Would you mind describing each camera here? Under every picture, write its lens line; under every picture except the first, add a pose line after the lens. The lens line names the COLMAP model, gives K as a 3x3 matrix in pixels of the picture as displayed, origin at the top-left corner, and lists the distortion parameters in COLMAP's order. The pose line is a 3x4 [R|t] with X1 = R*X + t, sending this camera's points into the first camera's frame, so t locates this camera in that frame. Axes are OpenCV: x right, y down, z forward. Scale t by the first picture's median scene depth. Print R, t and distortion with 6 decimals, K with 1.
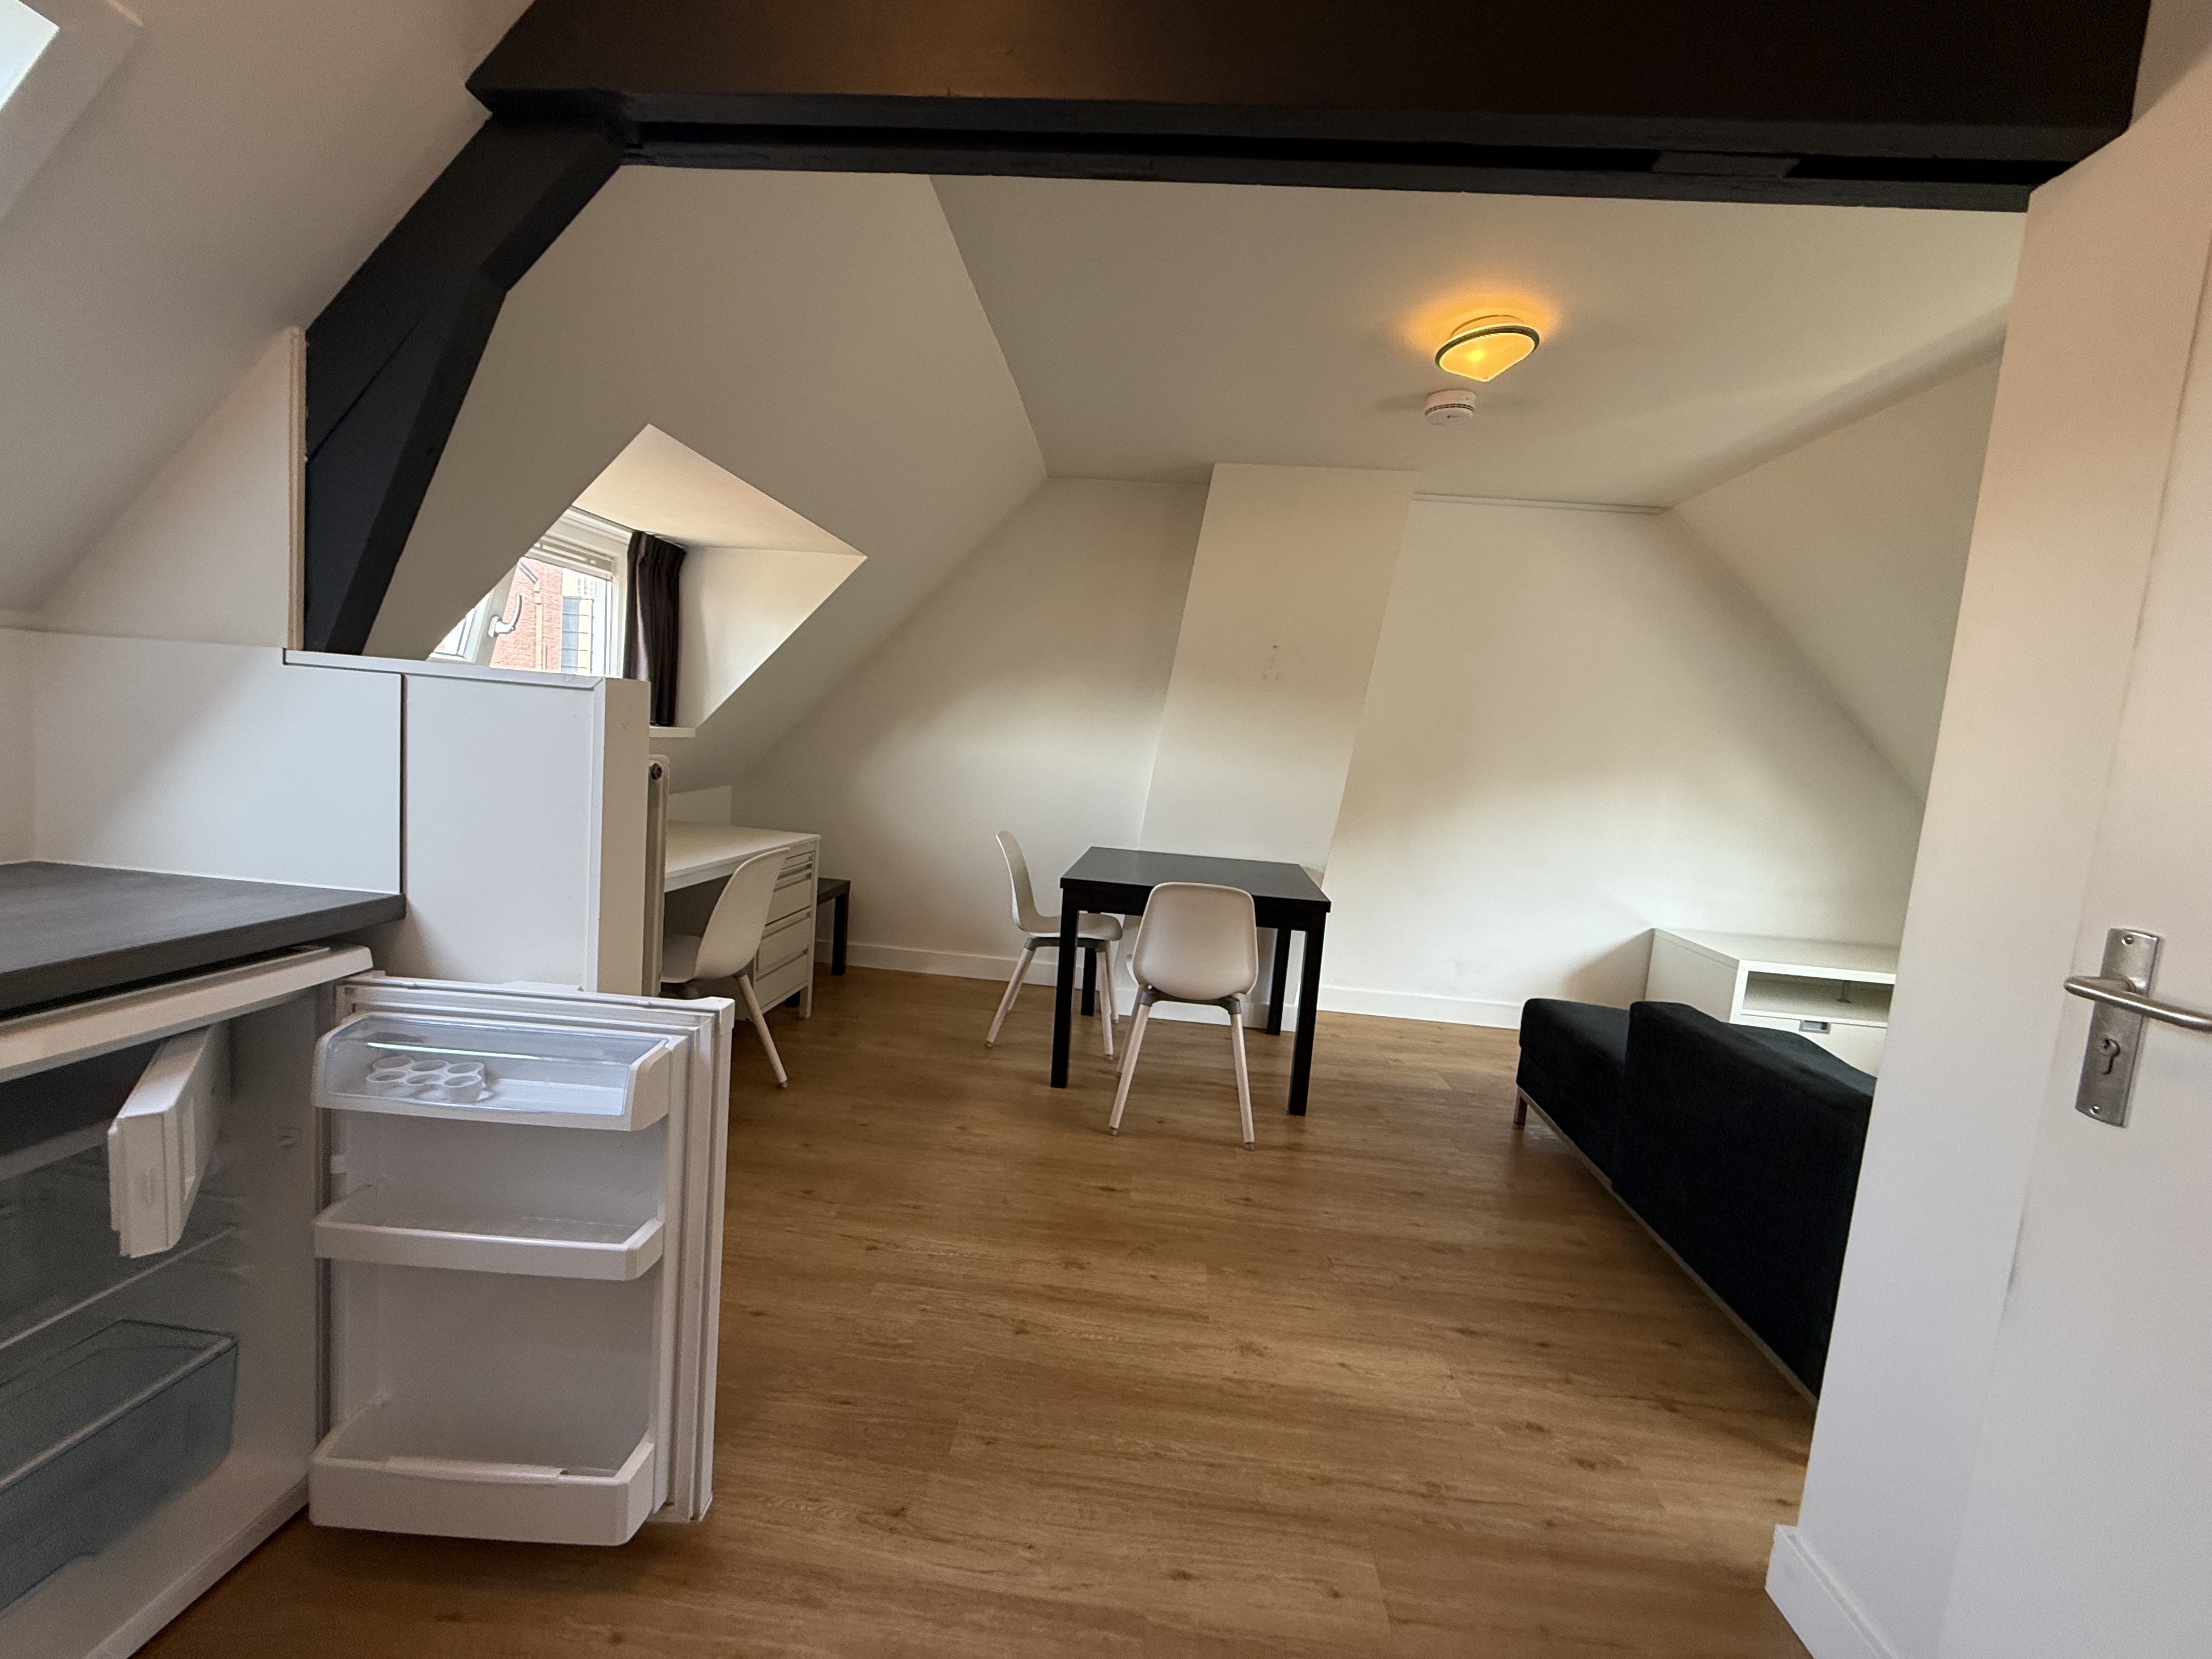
lens RADIAL K [[879.3, 0, 1101.5], [0, 879.3, 830.3], [0, 0, 1]] dist [0.000127, -0.000267]
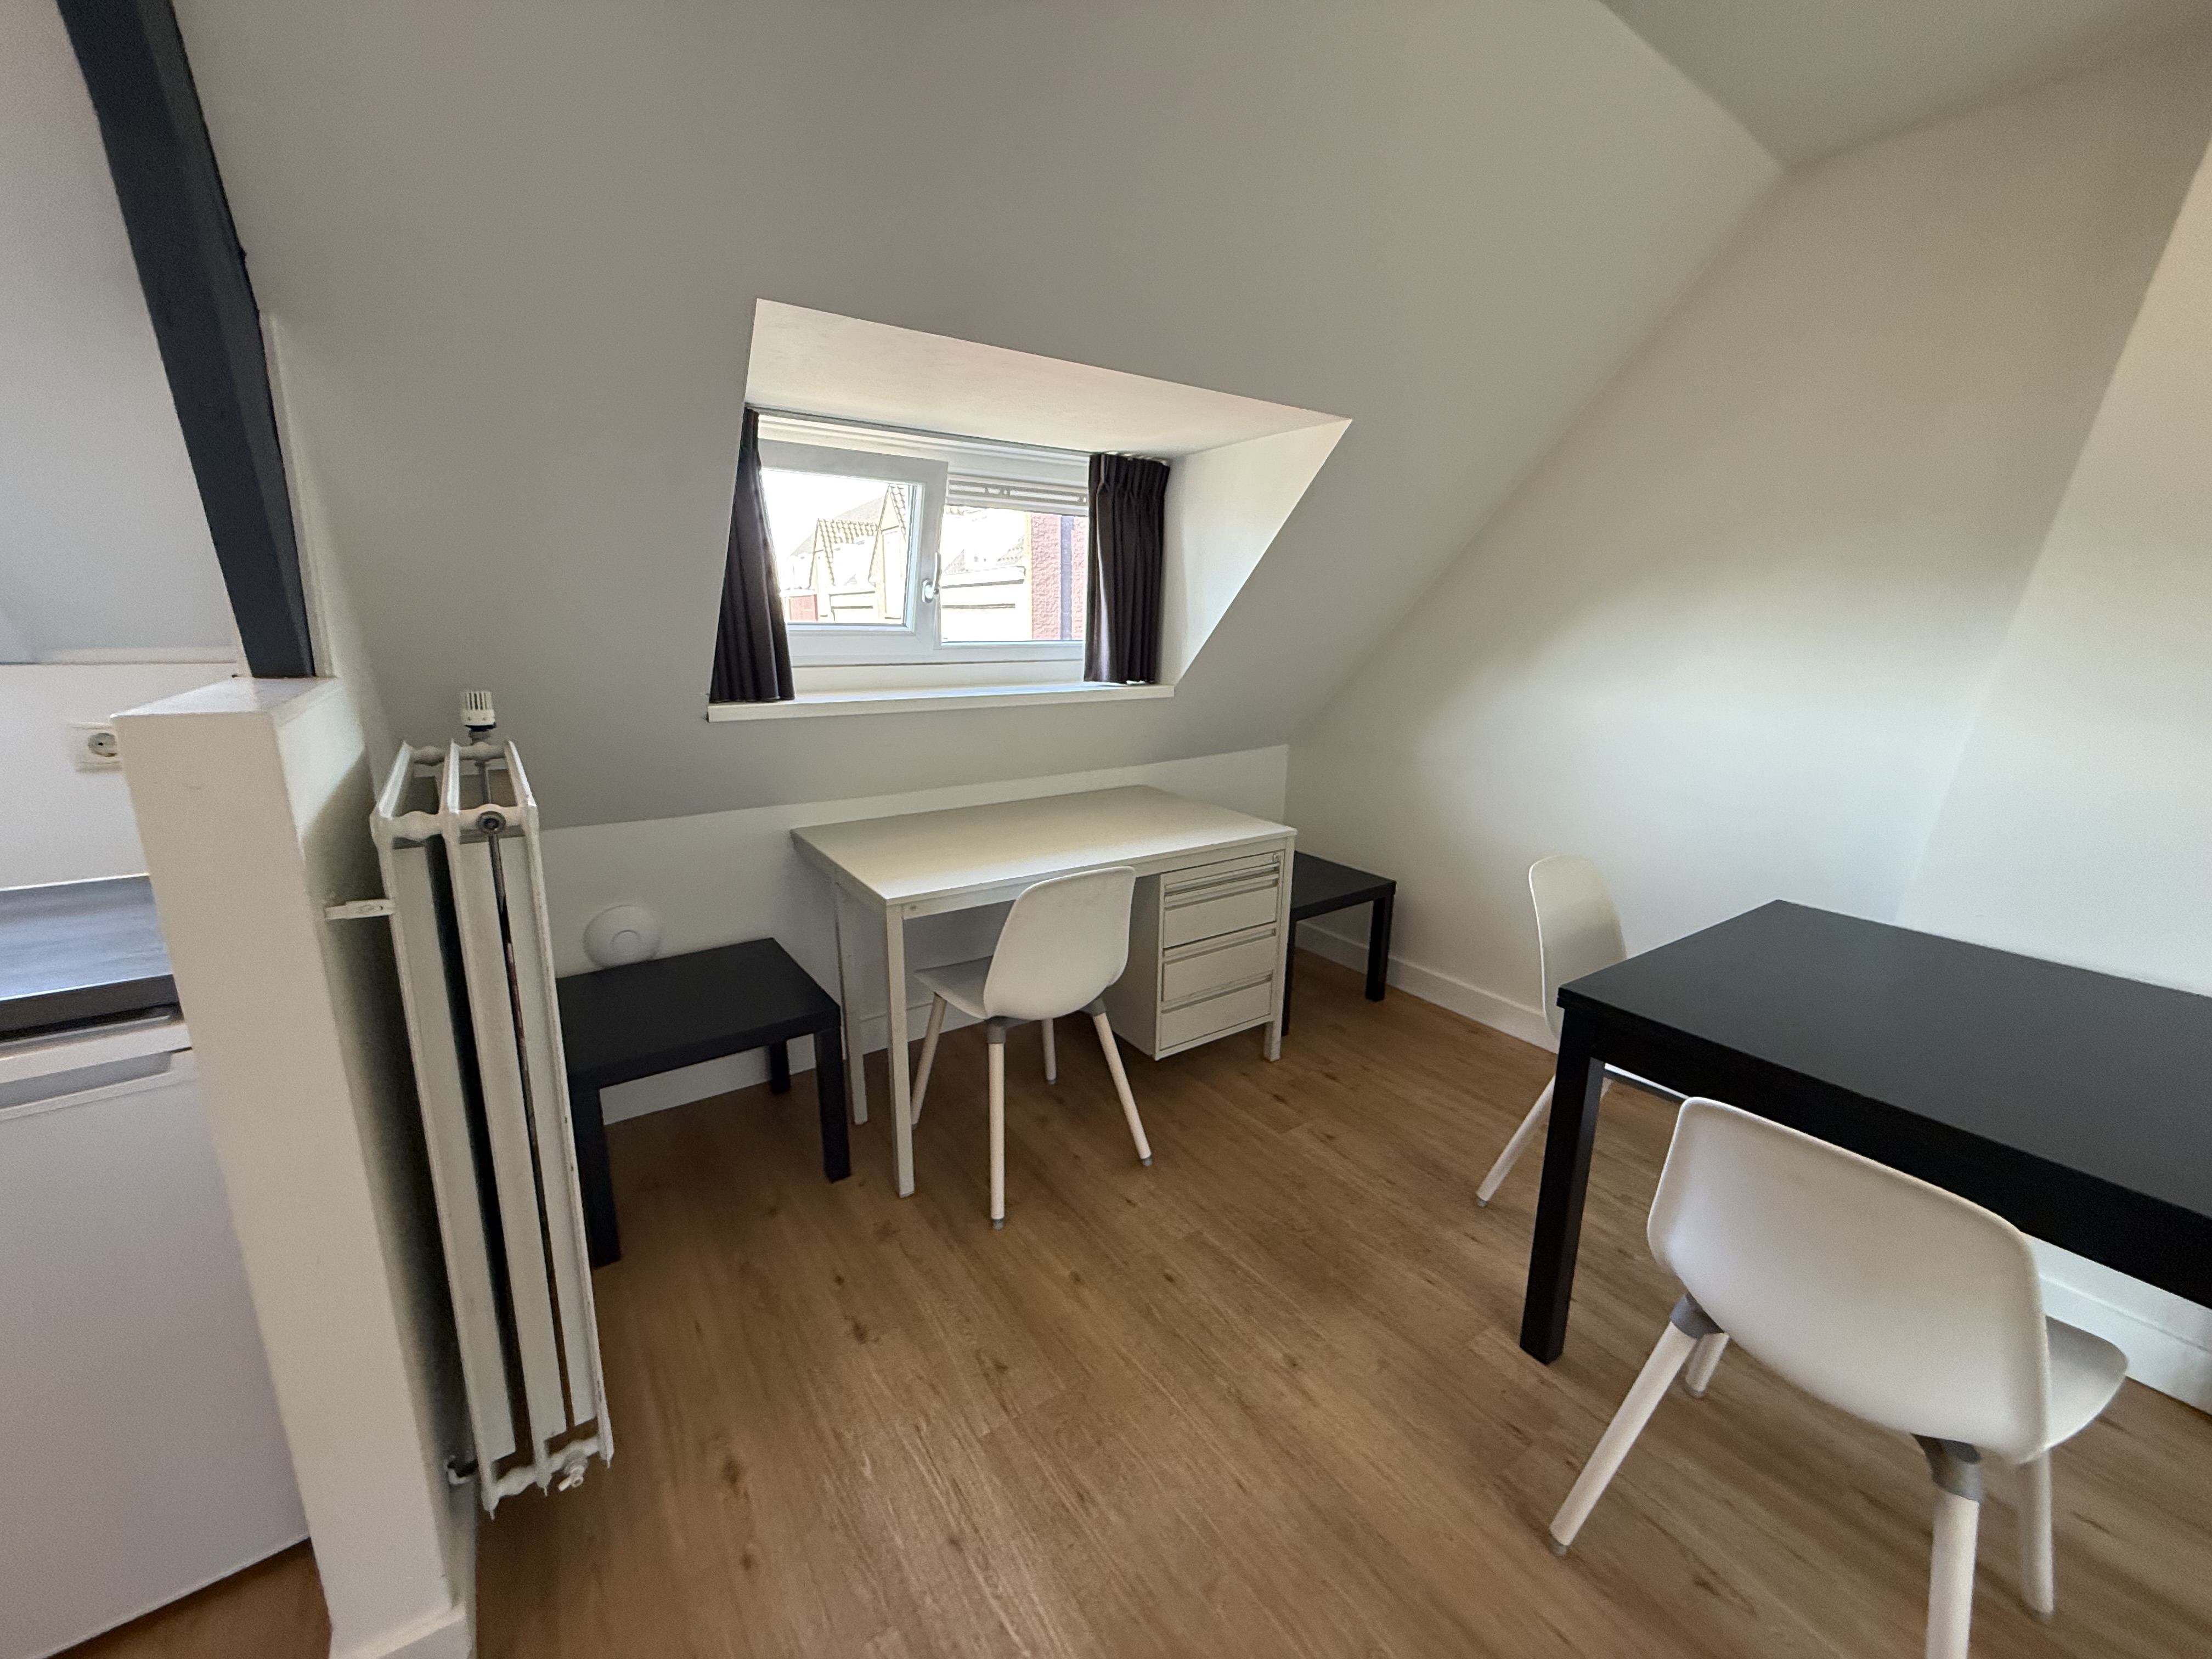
lens RADIAL K [[879.3, 0, 1101.5], [0, 879.3, 830.3], [0, 0, 1]] dist [0.000127, -0.000267]
pose [[0.635814, 0.115663, -0.763127, 0.235430], [-0.044193, 0.992542, 0.113615, -0.118769], [0.770576, -0.038513, 0.636183, 0.686234]]
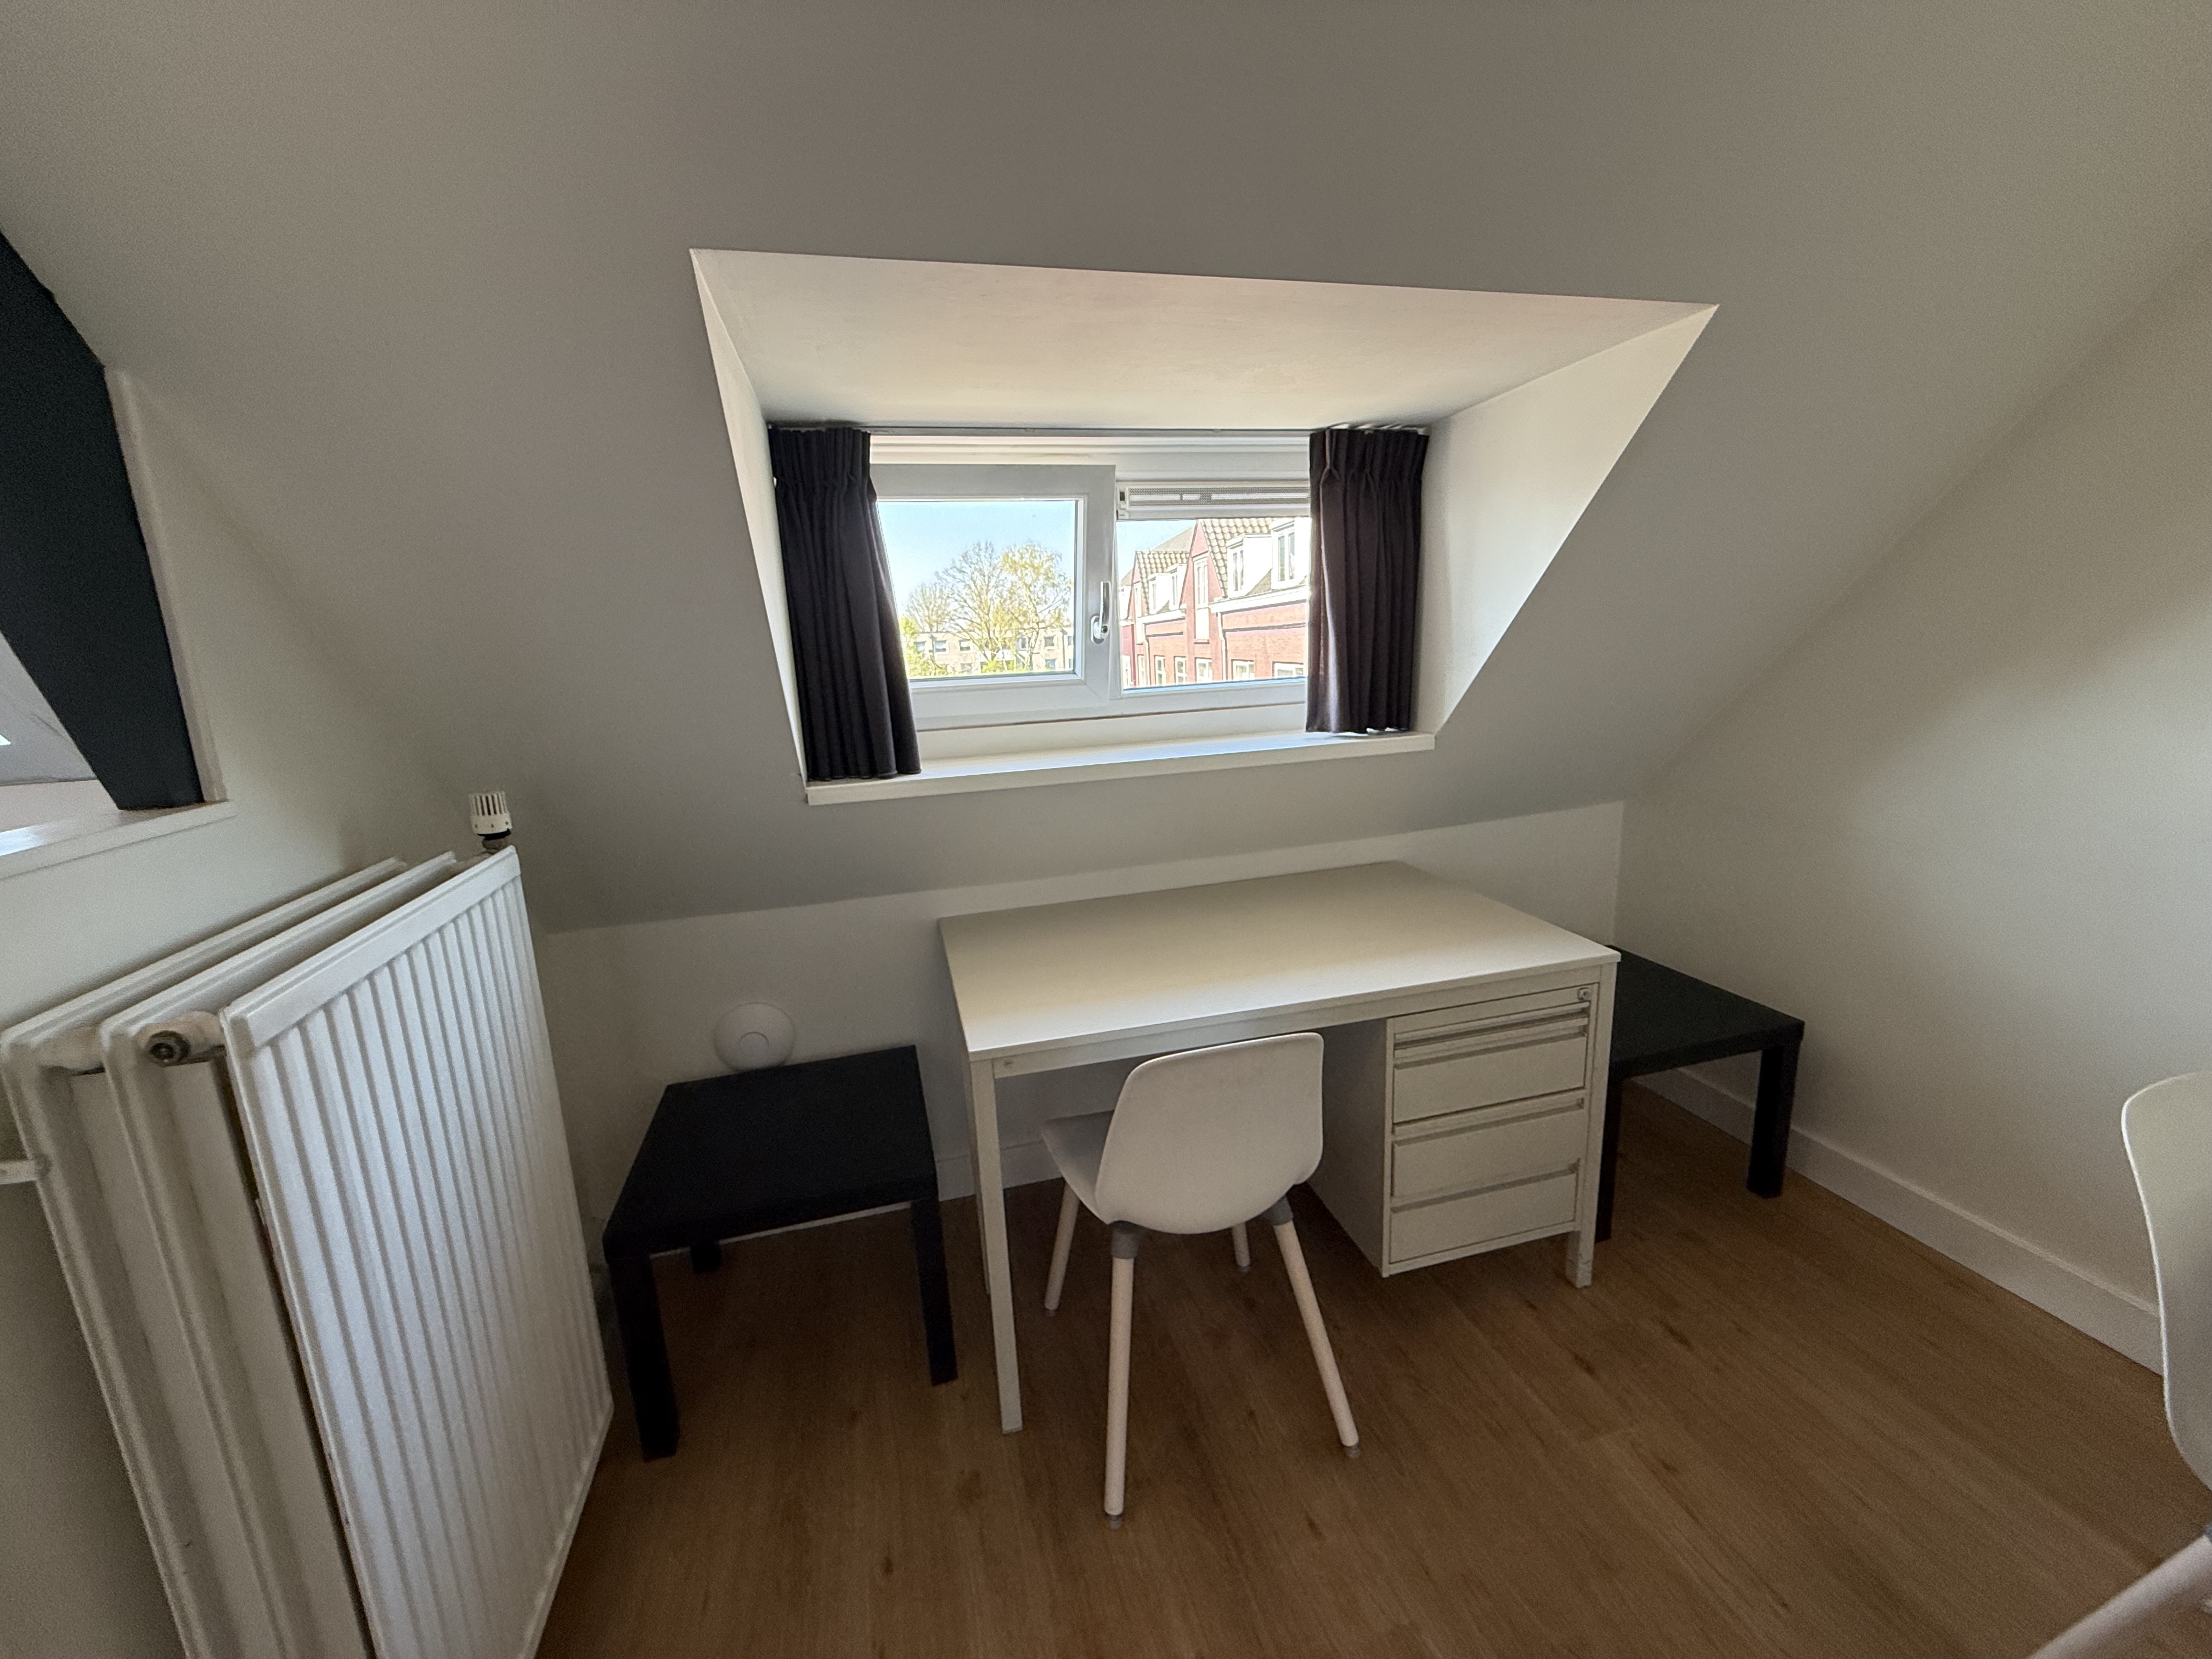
lens RADIAL K [[879.3, 0, 1101.5], [0, 879.3, 830.3], [0, 0, 1]] dist [0.000127, -0.000267]
pose [[0.328491, 0.106119, -0.938527, 0.057610], [-0.023598, 0.994280, 0.104163, -0.178702], [0.944212, -0.012069, 0.329116, 0.969156]]
